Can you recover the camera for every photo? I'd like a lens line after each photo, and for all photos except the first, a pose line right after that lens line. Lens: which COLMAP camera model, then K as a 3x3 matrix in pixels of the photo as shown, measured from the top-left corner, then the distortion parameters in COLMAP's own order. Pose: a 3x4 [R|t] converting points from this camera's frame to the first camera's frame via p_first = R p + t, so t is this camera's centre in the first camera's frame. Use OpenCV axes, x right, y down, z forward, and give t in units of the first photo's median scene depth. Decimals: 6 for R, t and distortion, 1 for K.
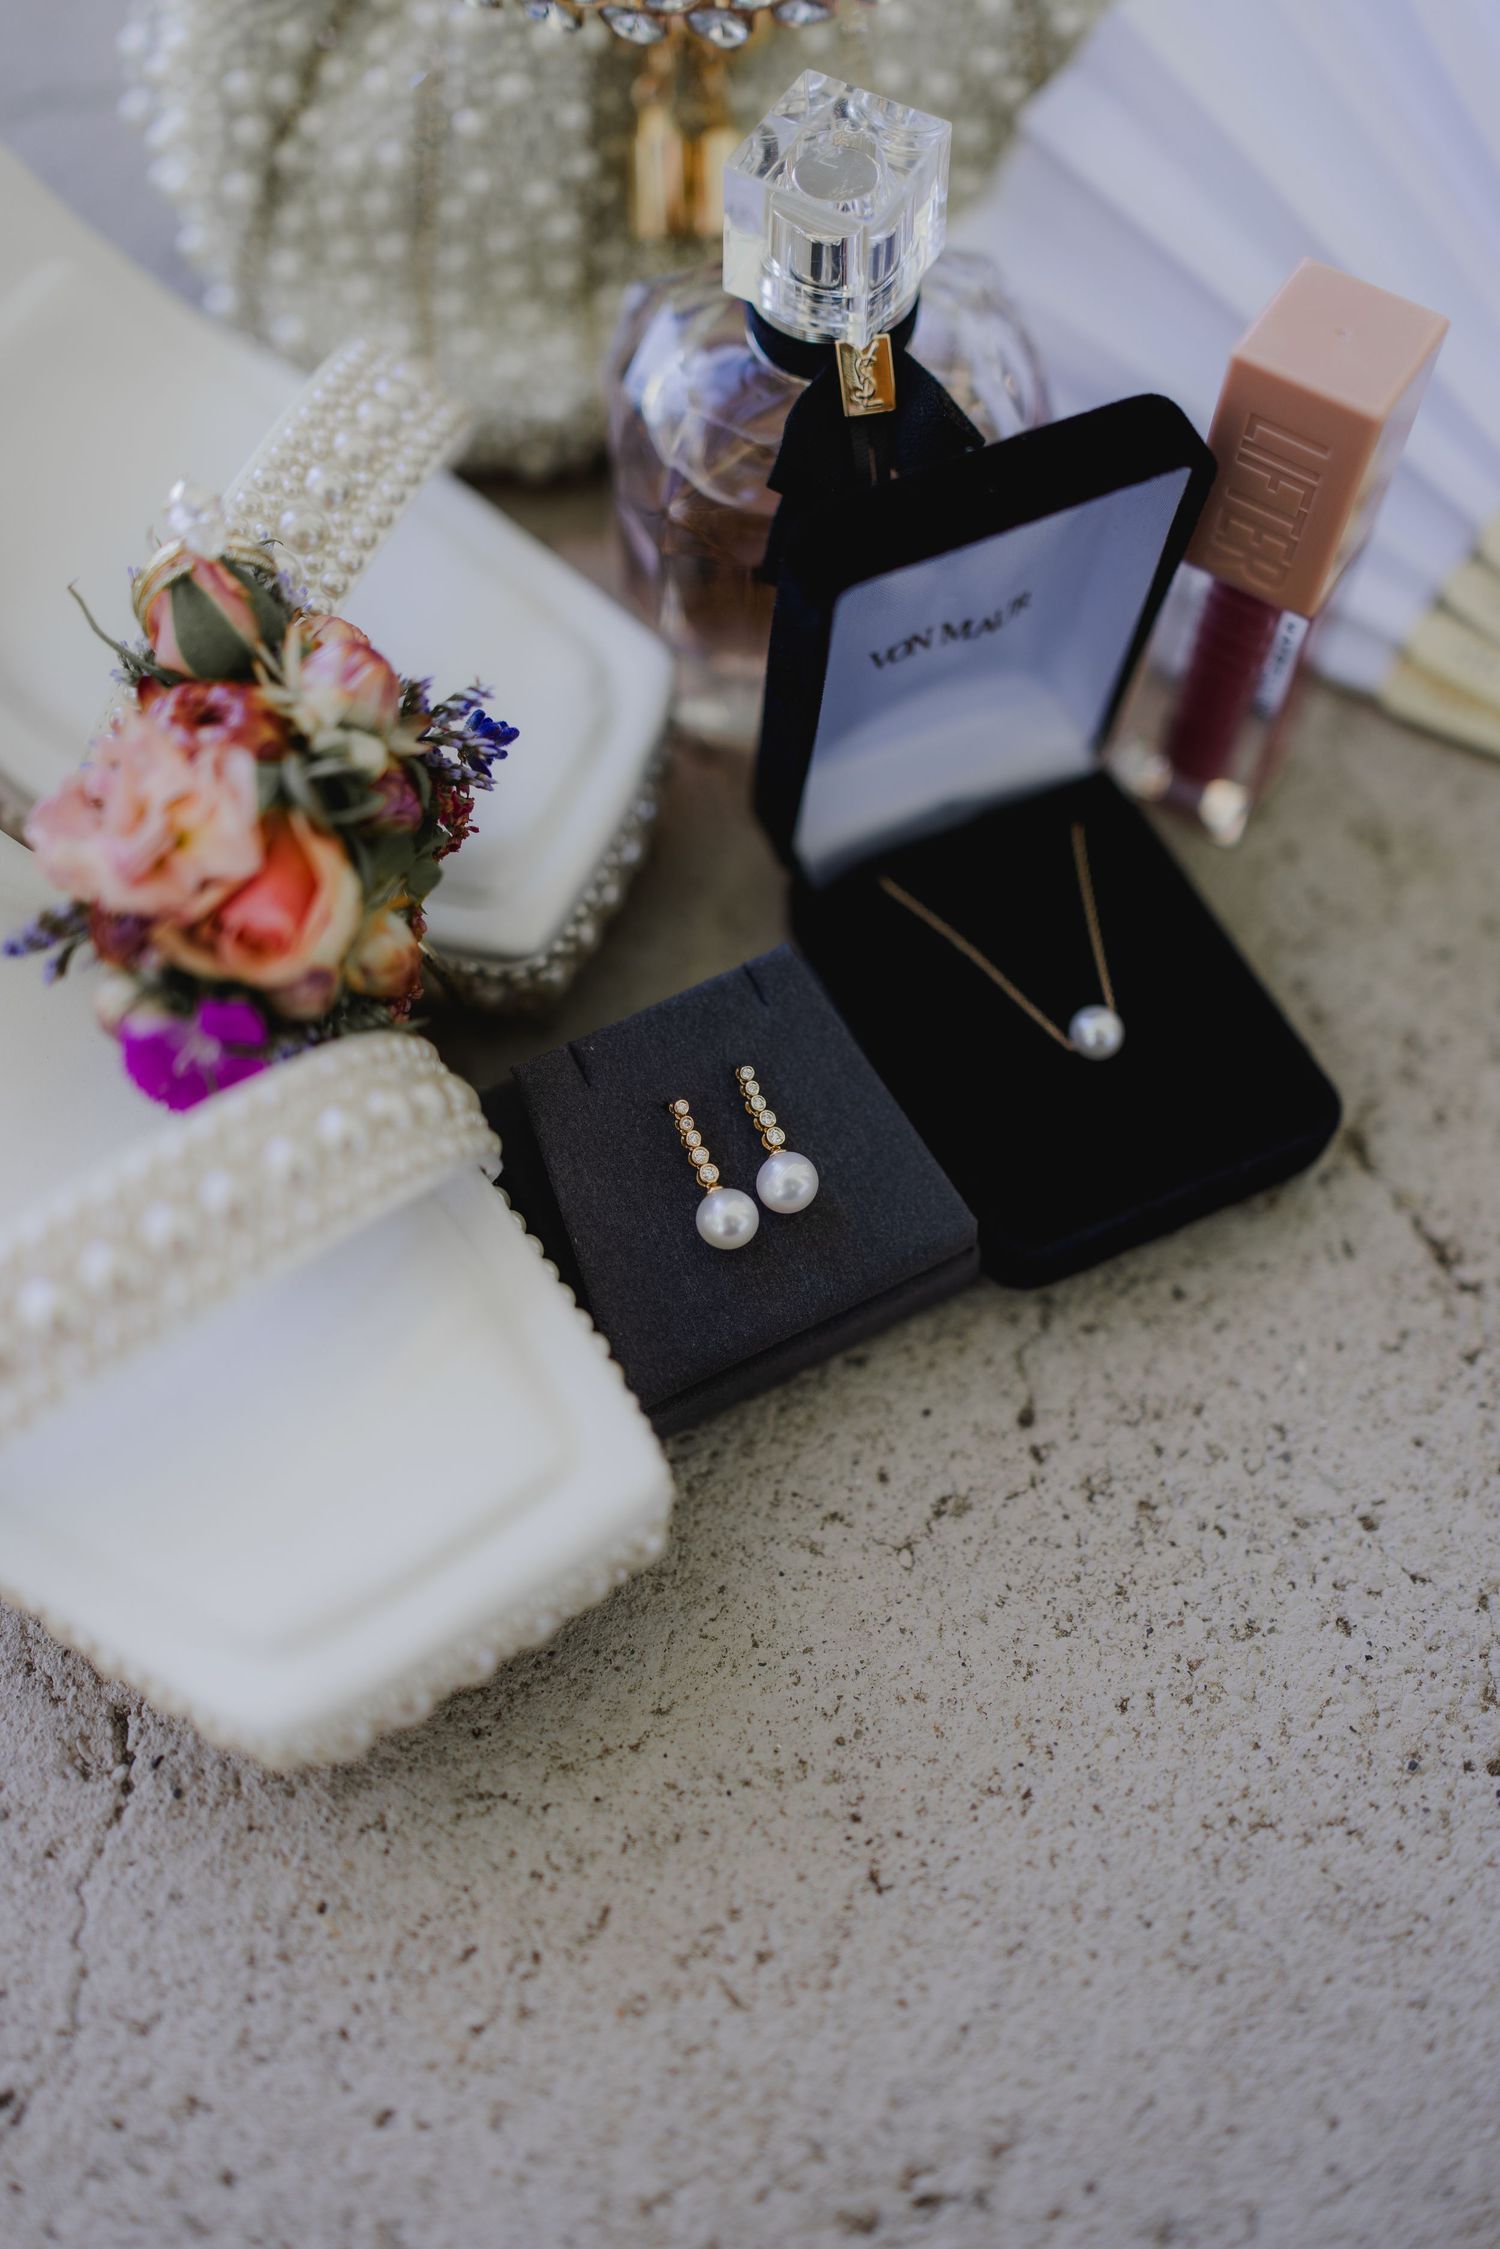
lens RADIAL K [[2048.6, 0, 750.0], [0, 2048.6, 1124.5], [0, 0, 1]] dist [-0.016387, 0.042765]
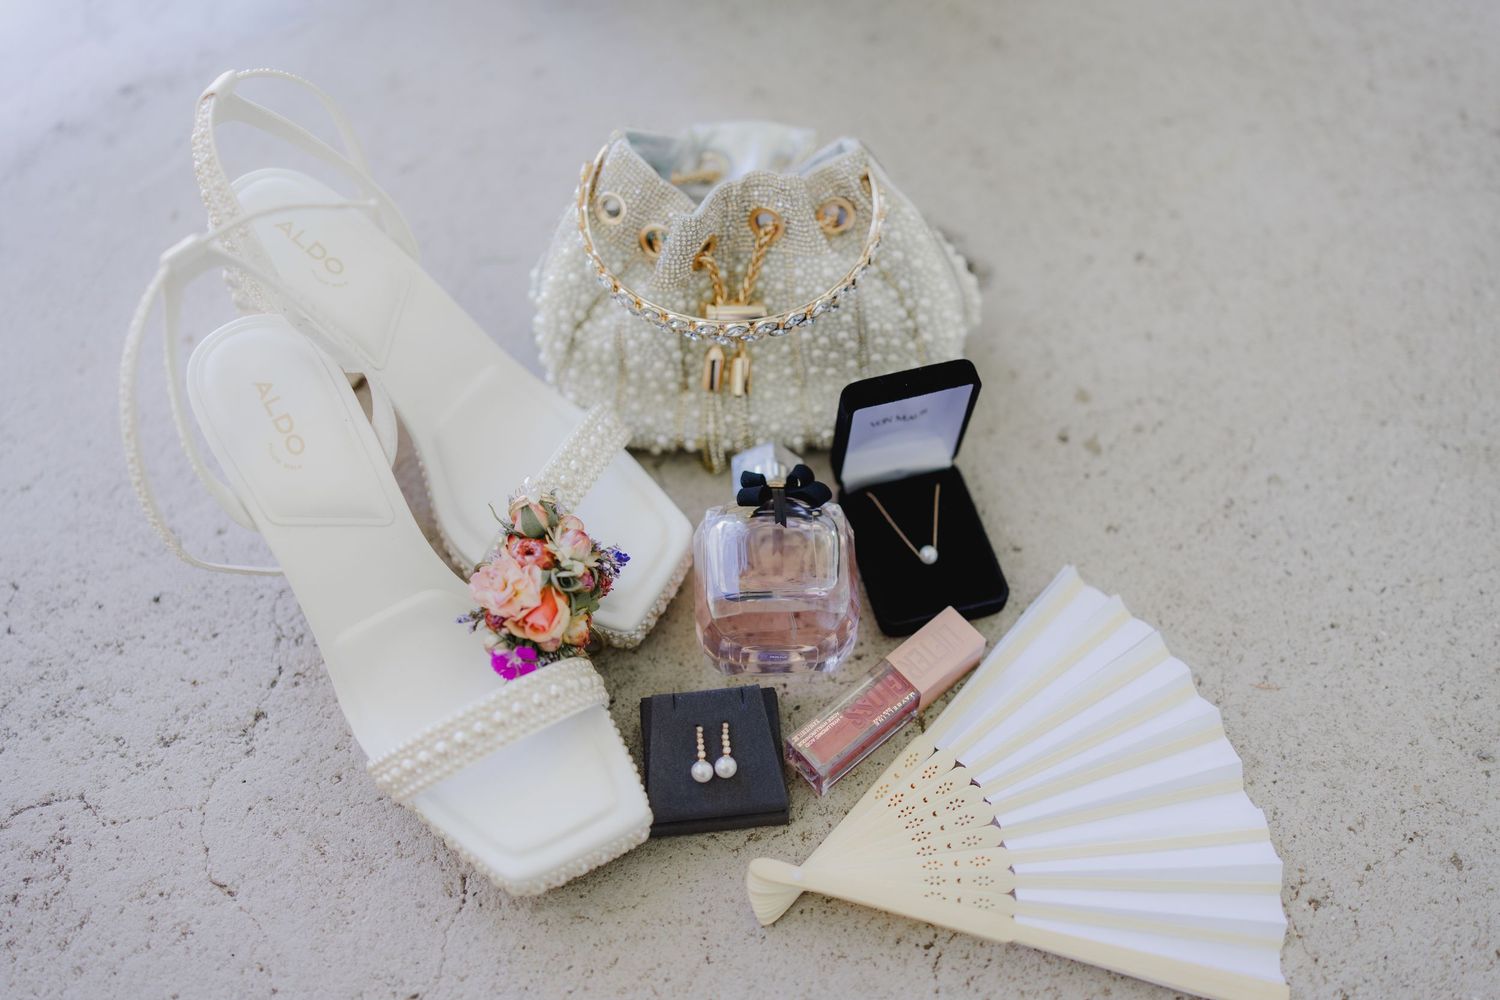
lens RADIAL K [[1366.3, 0, 750.0], [0, 1366.3, 500.0], [0, 0, 1]] dist [-0.016387, 0.042765]
pose [[0.992764, 0.084489, -0.085331, 0.193198], [-0.092312, 0.991441, -0.092318, -0.093096], [0.076801, 0.099527, 0.992067, -0.841249]]
